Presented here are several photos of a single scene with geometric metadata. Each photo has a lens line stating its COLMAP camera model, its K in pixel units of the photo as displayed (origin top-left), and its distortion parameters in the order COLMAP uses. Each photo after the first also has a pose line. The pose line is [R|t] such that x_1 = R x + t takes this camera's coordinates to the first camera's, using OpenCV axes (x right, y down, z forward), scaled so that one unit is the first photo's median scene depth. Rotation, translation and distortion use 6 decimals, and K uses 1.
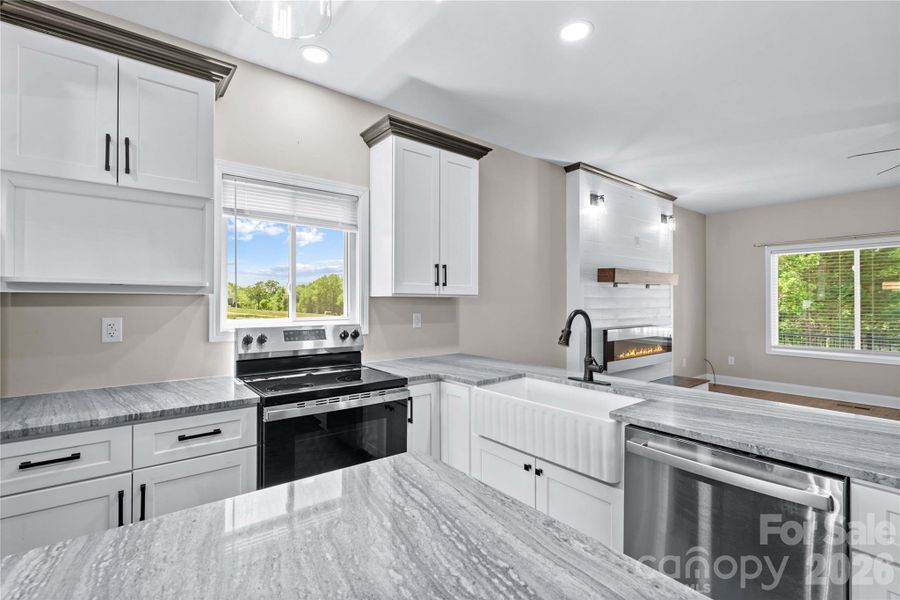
lens RADIAL K [[418.3, 0, 444.3], [0, 418.3, 294.8], [0, 0, 1]] dist [-0.005417, 0.005082]
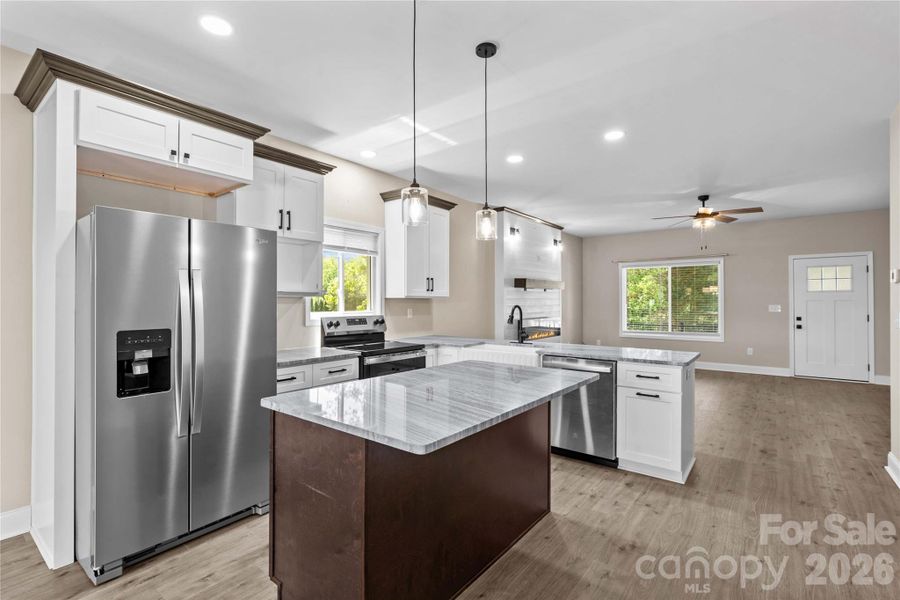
lens RADIAL K [[418.3, 0, 446.9], [0, 418.3, 297.8], [0, 0, 1]] dist [-0.005417, 0.005082]
pose [[0.972222, -0.000906, 0.234060, -0.322262], [-0.000858, 0.999972, 0.007434, -0.008091], [-0.234061, -0.007428, 0.972194, -0.576433]]
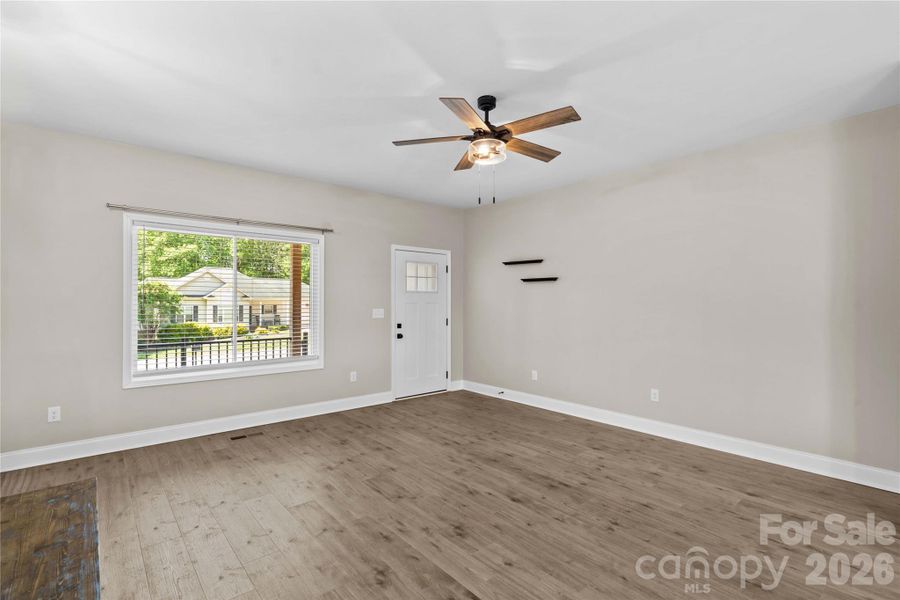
lens RADIAL K [[418.3, 0, 447.8], [0, 418.3, 294.8], [0, 0, 1]] dist [-0.005417, 0.005082]
pose [[-0.032893, 0.015295, 0.999342, 0.312834], [-0.019209, 0.999689, -0.015933, 0.014429], [-0.999274, -0.019720, -0.032589, 1.161458]]
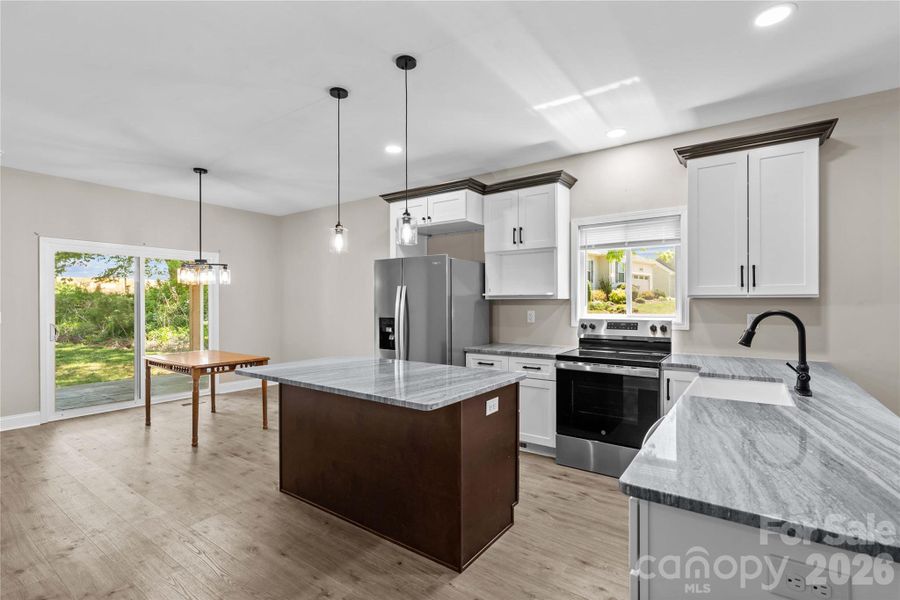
lens RADIAL K [[418.3, 0, 453.1], [0, 418.3, 300.9], [0, 0, 1]] dist [-0.005417, 0.005082]
pose [[0.281443, -0.006376, -0.959557, 0.759355], [0.017728, 0.999842, -0.001444, 0.001618], [0.959414, -0.016605, 0.281511, 0.032612]]
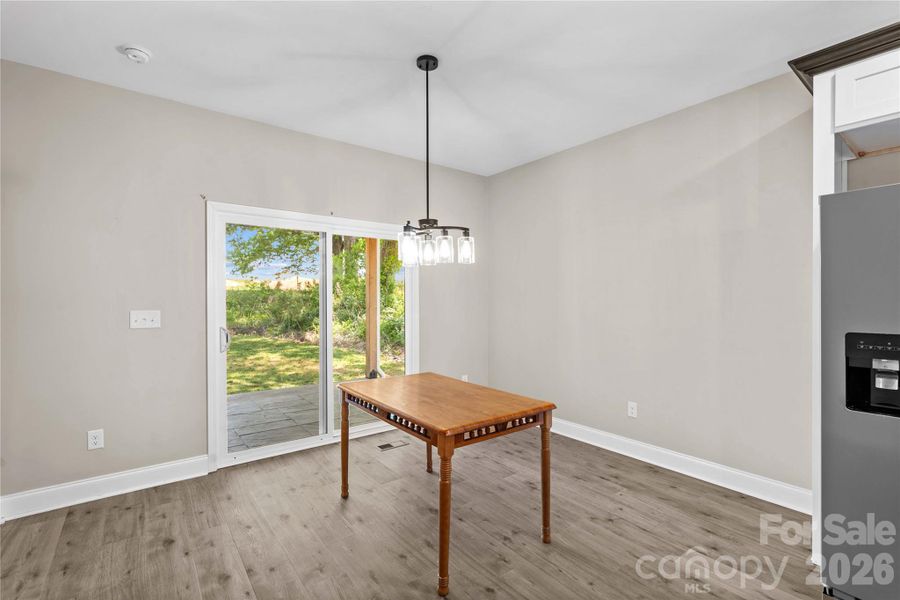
lens RADIAL K [[418.3, 0, 454.8], [0, 418.3, 298.1], [0, 0, 1]] dist [-0.005417, 0.005082]
pose [[-0.017930, -0.002786, -0.999835, -0.084623], [0.016223, 0.999864, -0.003077, -0.004130], [0.999708, -0.016275, -0.017882, -0.341752]]
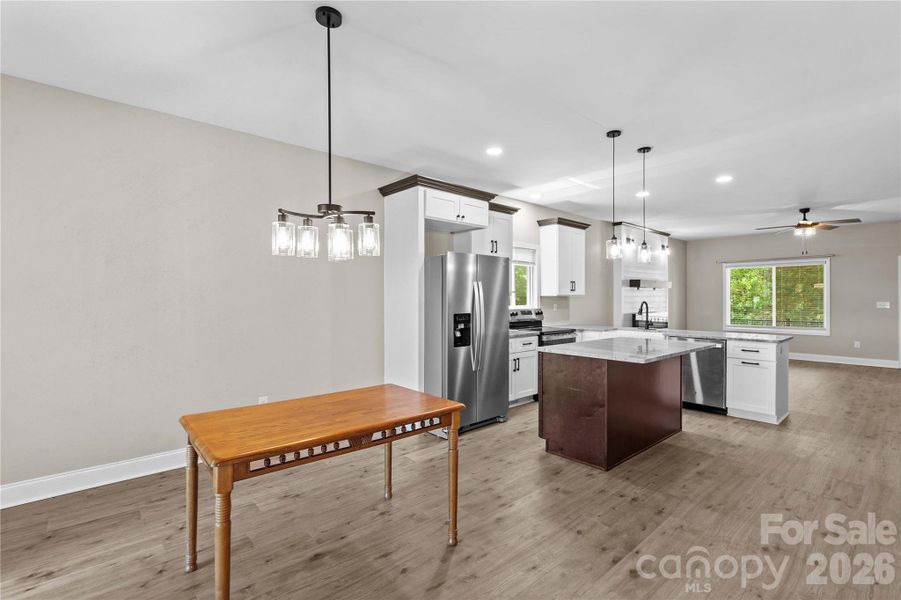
lens RADIAL K [[418.8, 0, 453.0], [0, 418.8, 298.3], [0, 0, 1]] dist [-0.005417, 0.005082]
pose [[0.998076, -0.003150, 0.061926, -0.763492], [0.002202, 0.999879, 0.015372, -0.018589], [-0.061967, -0.015206, 0.997962, -1.129249]]
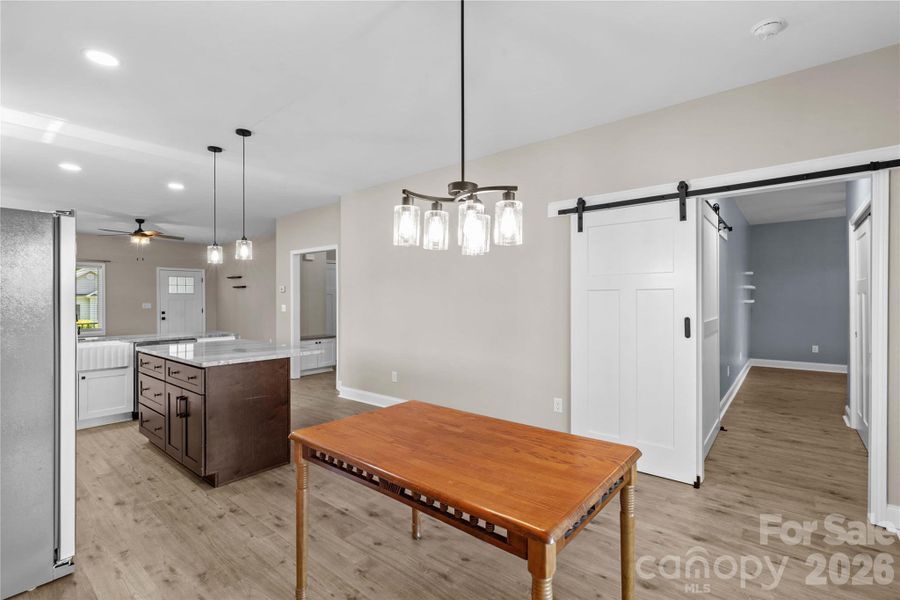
lens RADIAL K [[400.2, 0, 446.9], [0, 400.2, 299.0], [0, 0, 1]] dist [0.005211, 0.000200]
pose [[-0.209142, -0.001788, 0.977884, -1.464935], [-0.012476, 0.999922, -0.000840, -0.008385], [-0.977806, -0.012376, -0.209148, -0.271558]]
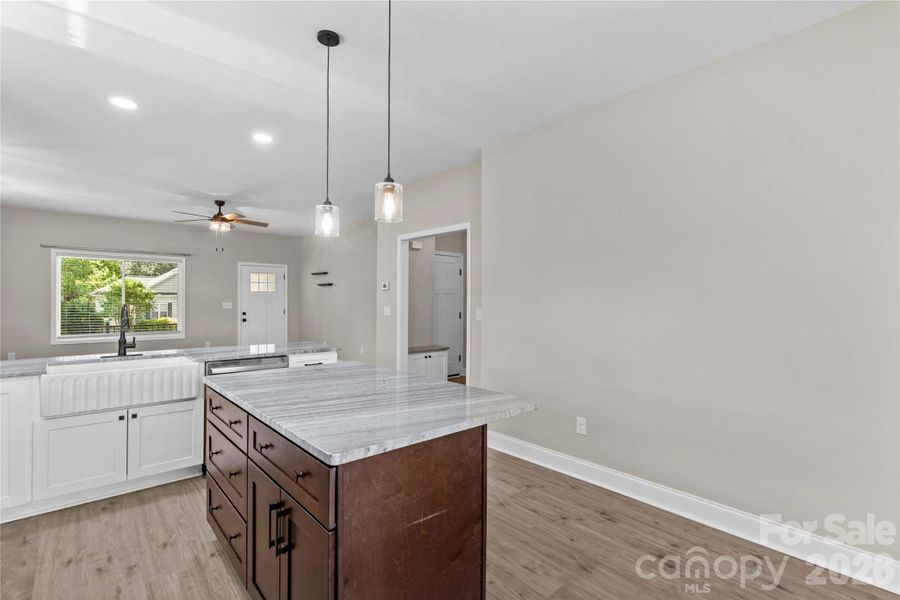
lens RADIAL K [[418.3, 0, 448.7], [0, 418.3, 299.4], [0, 0, 1]] dist [-0.005417, 0.005082]
pose [[-0.051006, -0.000100, 0.998698, -0.838347], [-0.020917, 0.999781, -0.000968, -0.000851], [-0.998479, -0.020940, -0.050997, -0.001168]]
